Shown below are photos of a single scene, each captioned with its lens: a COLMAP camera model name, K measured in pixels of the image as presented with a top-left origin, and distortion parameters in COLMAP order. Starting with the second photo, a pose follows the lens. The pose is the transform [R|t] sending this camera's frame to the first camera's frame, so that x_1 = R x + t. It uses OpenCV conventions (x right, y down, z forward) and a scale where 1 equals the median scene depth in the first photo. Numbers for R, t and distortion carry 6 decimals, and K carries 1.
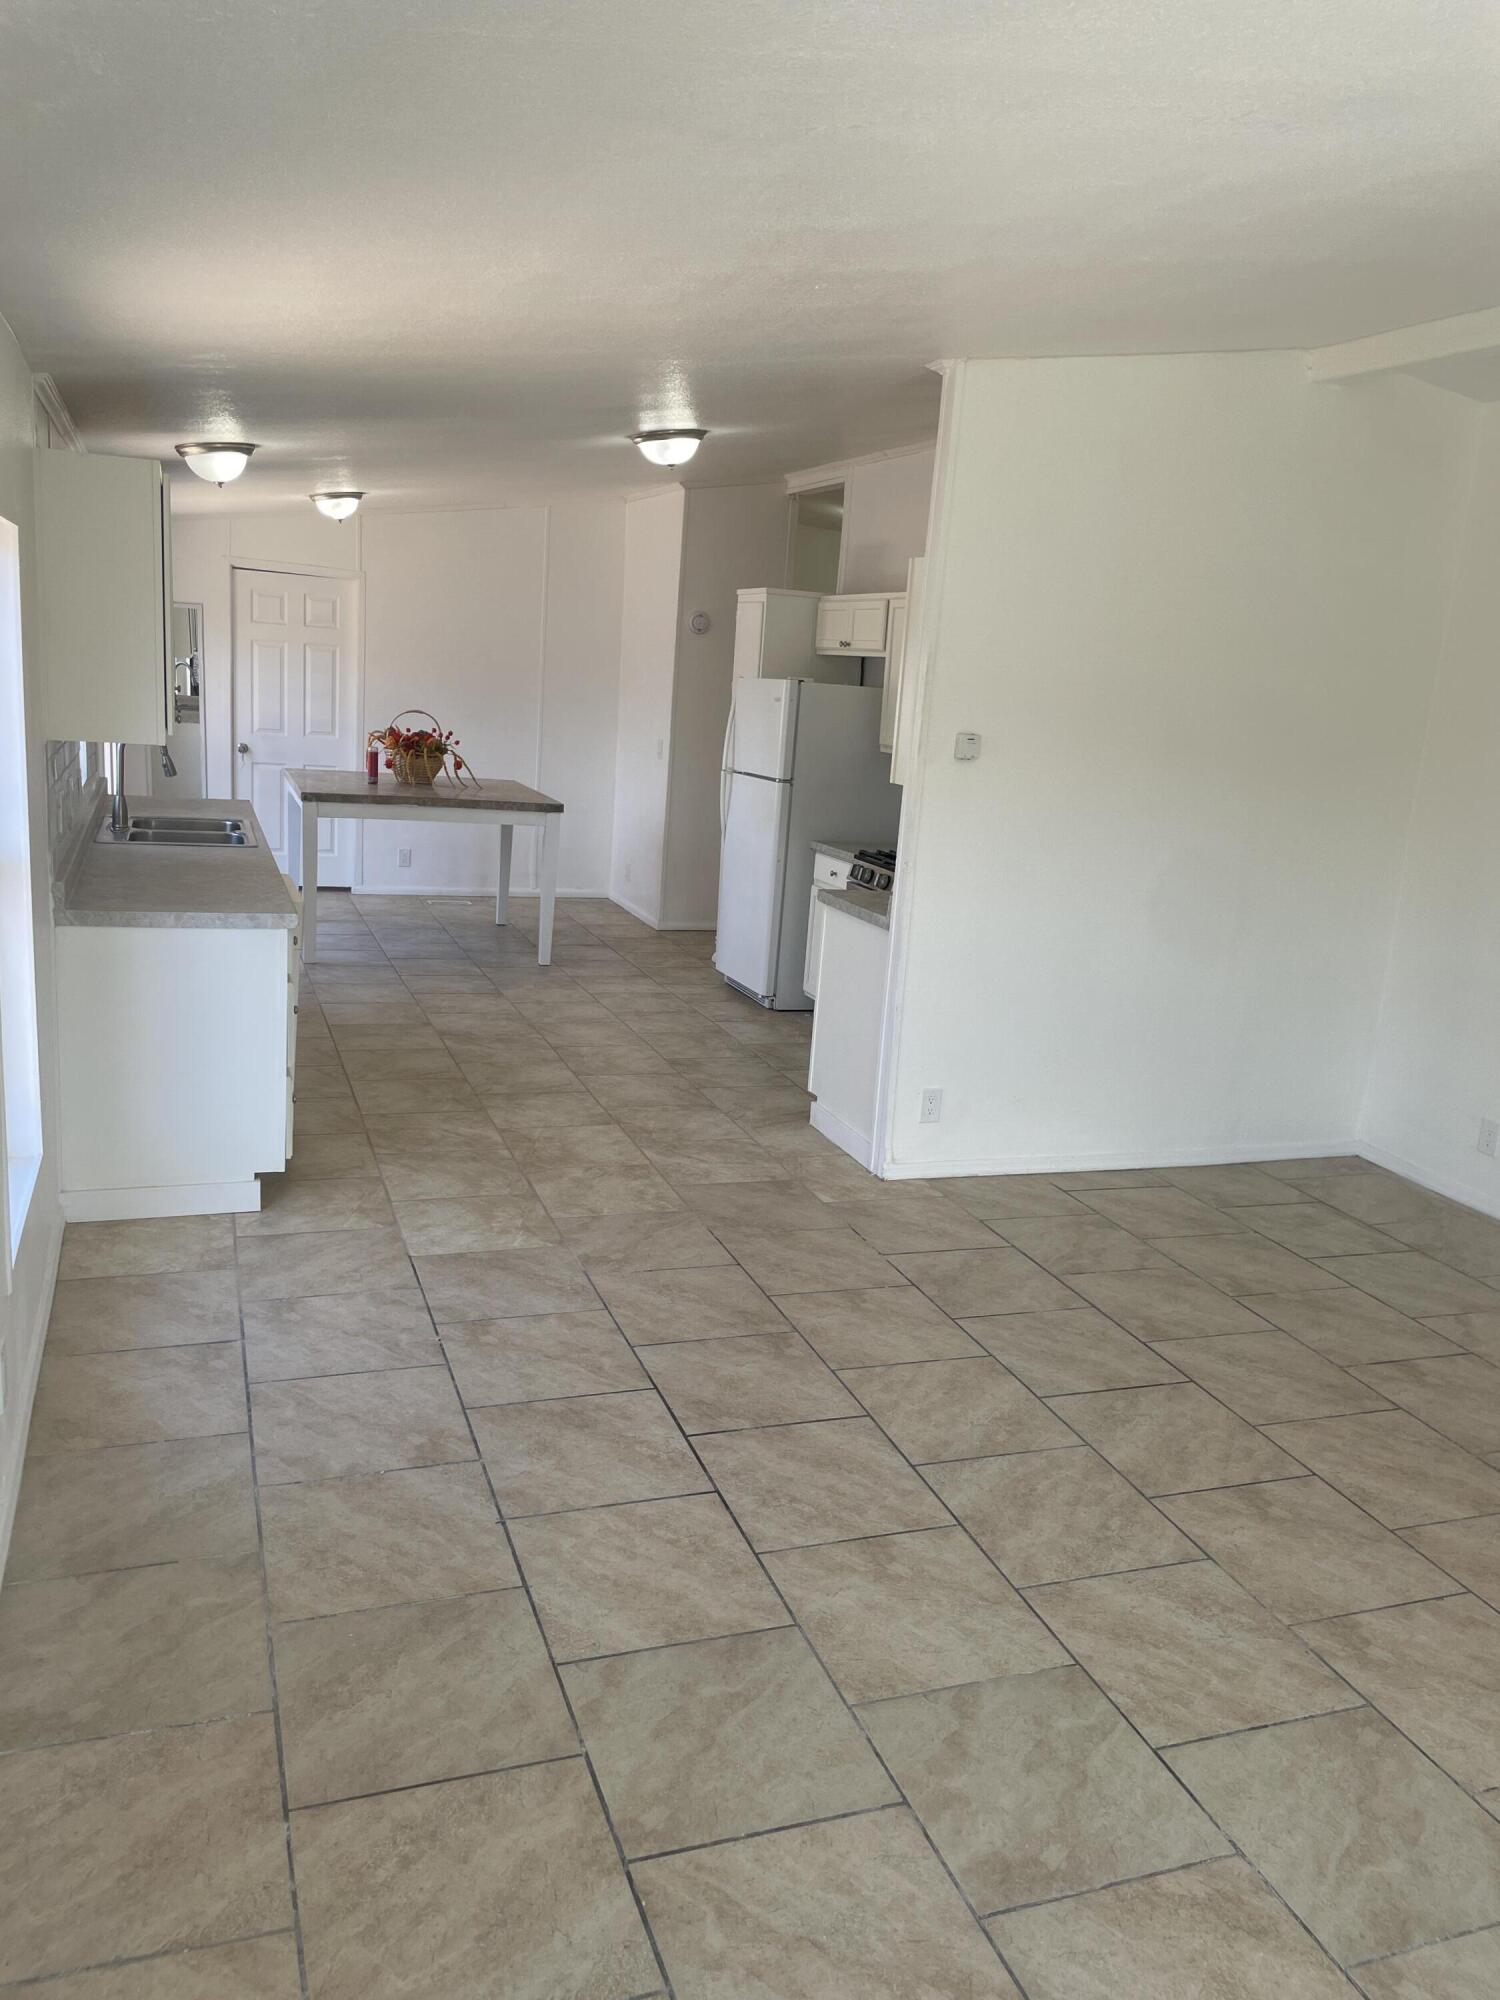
lens RADIAL K [[1516.3, 0, 754.9], [0, 1516.3, 989.2], [0, 0, 1]] dist [0.086431, -0.110008]
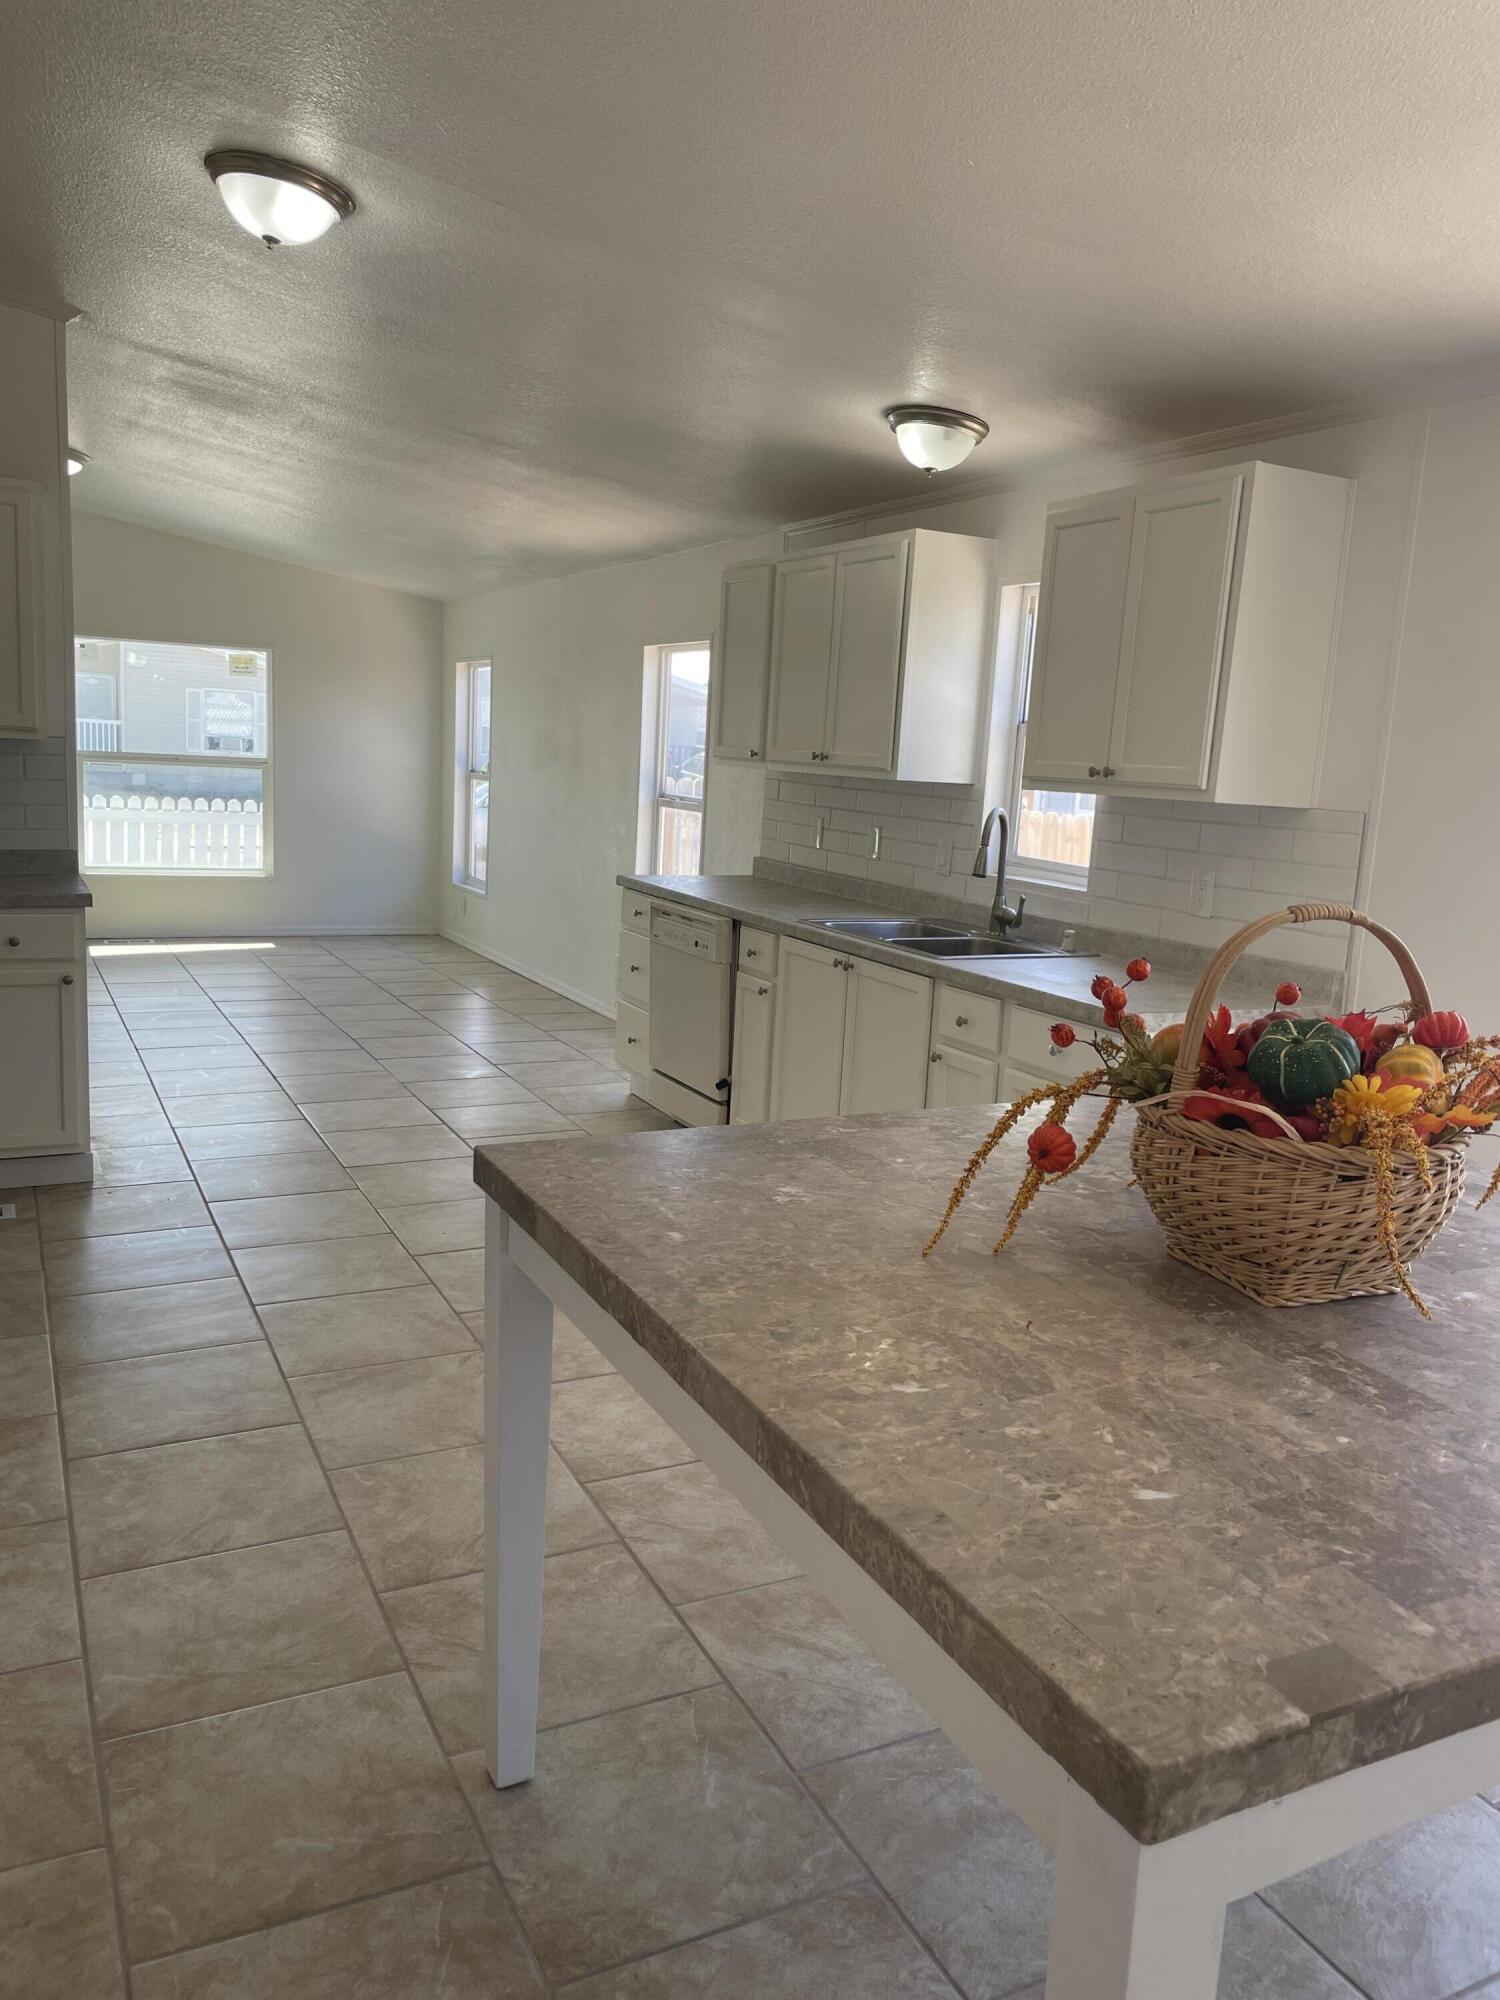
lens RADIAL K [[1516.3, 0, 754.9], [0, 1516.3, 989.2], [0, 0, 1]] dist [0.086431, -0.110008]
pose [[-0.986189, -0.104443, -0.128540, -0.264796], [-0.143966, 0.924279, 0.353527, -0.467150], [0.081883, 0.367150, -0.926551, 2.386993]]
